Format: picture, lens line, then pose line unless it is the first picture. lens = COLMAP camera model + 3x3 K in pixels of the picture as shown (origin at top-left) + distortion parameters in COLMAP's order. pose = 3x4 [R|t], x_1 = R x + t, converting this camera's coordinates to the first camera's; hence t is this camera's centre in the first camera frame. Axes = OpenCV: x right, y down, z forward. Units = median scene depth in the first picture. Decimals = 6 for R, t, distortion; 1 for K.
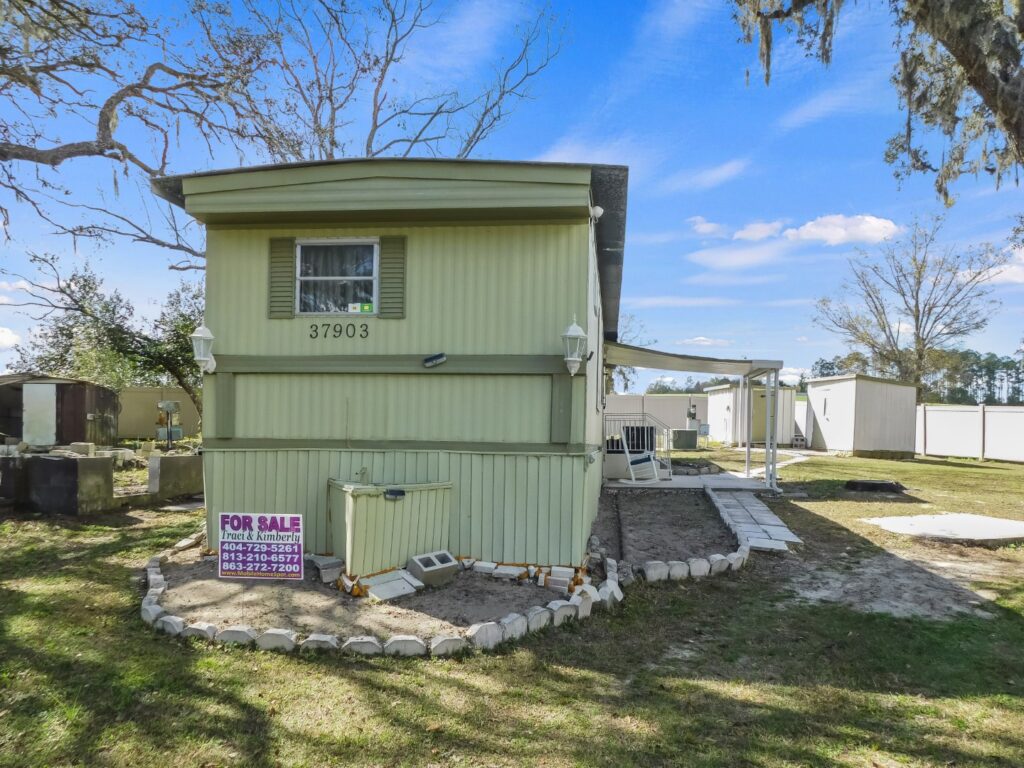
lens RADIAL K [[783.7, 0, 509.9], [0, 783.7, 432.5], [0, 0, 1]] dist [0.006686, 0.002837]
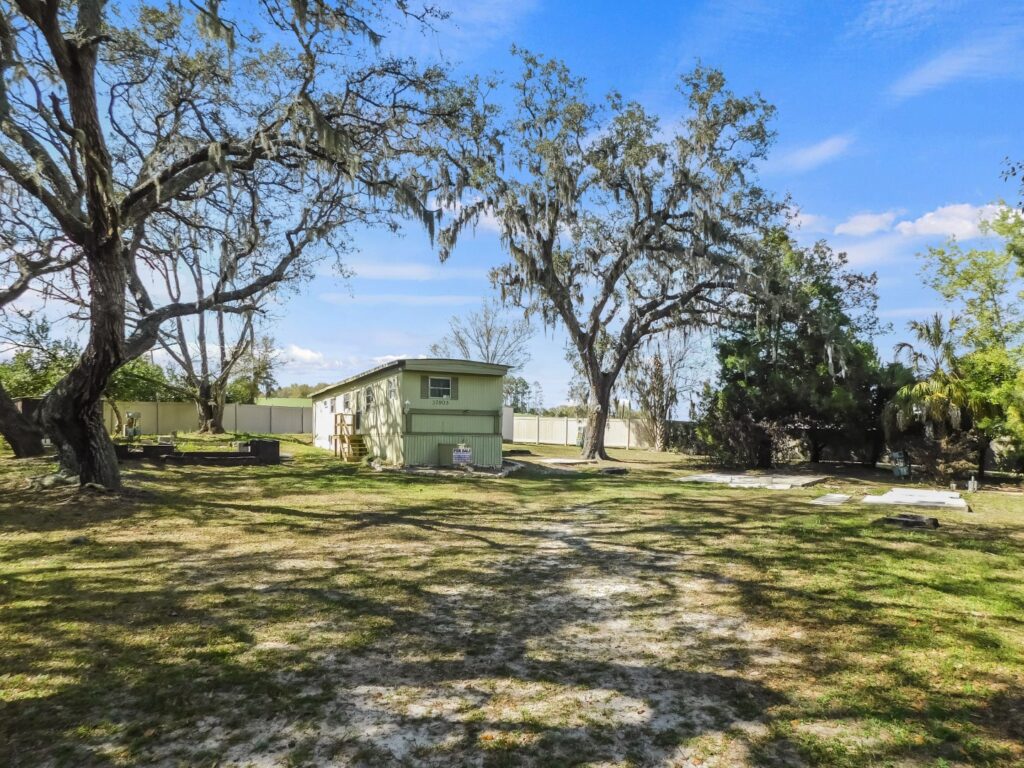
lens RADIAL K [[720.7, 0, 510.7], [0, 720.7, 430.1], [0, 0, 1]] dist [-0.038821, 0.051159]
pose [[0.838427, -0.000037, 0.545015, -1.833724], [0.000549, 1.000000, -0.000776, 0.001649], [-0.545014, 0.000950, 0.838426, -2.054385]]
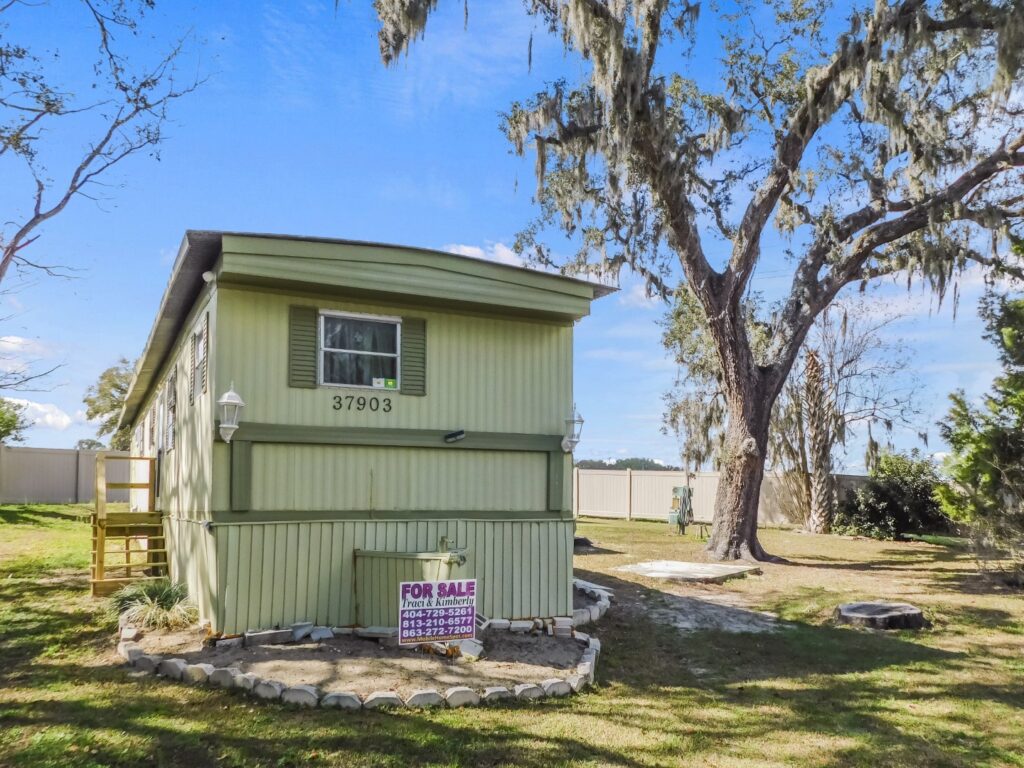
lens RADIAL K [[869.6, 0, 511.1], [0, 869.6, 445.5], [0, 0, 1]] dist [0.015561, 0.013416]
pose [[0.831686, 0.026322, 0.554623, -0.710092], [0.004184, 0.998550, -0.053664, -0.014401], [-0.555231, 0.046952, 0.830370, -0.046626]]
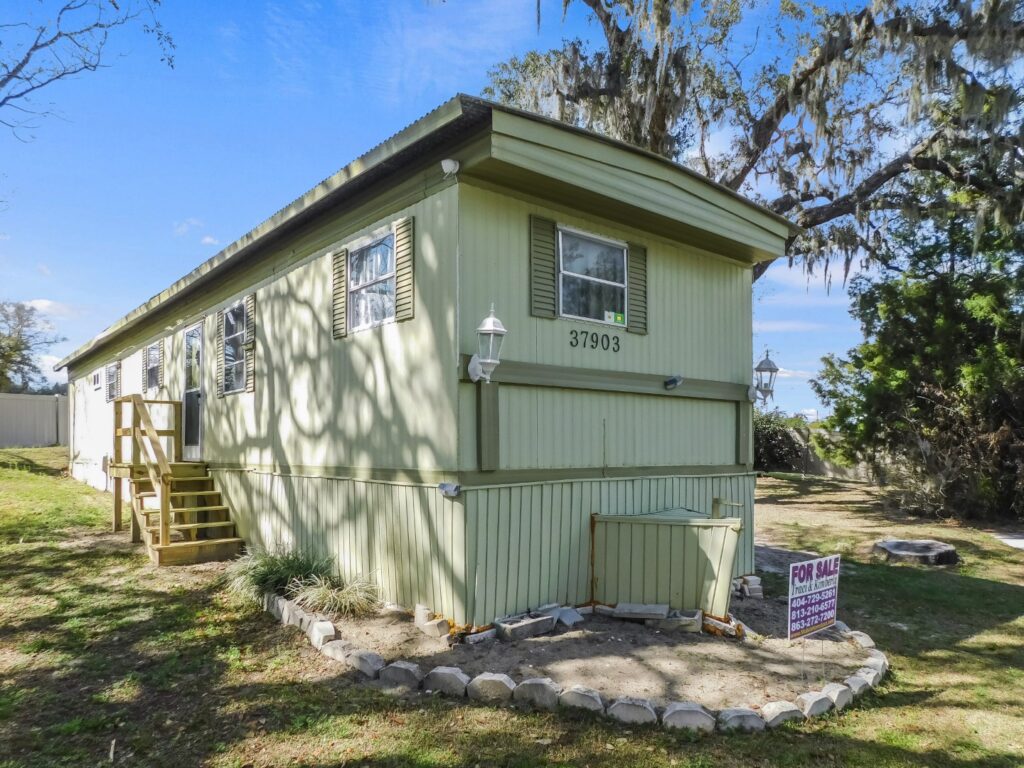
lens RADIAL K [[720.7, 0, 510.7], [0, 720.7, 430.1], [0, 0, 1]] dist [-0.038821, 0.051159]
pose [[0.678735, 0.003193, 0.734376, -0.892632], [0.002133, 0.999978, -0.006320, -0.028235], [-0.734380, 0.005856, 0.678713, 0.554421]]
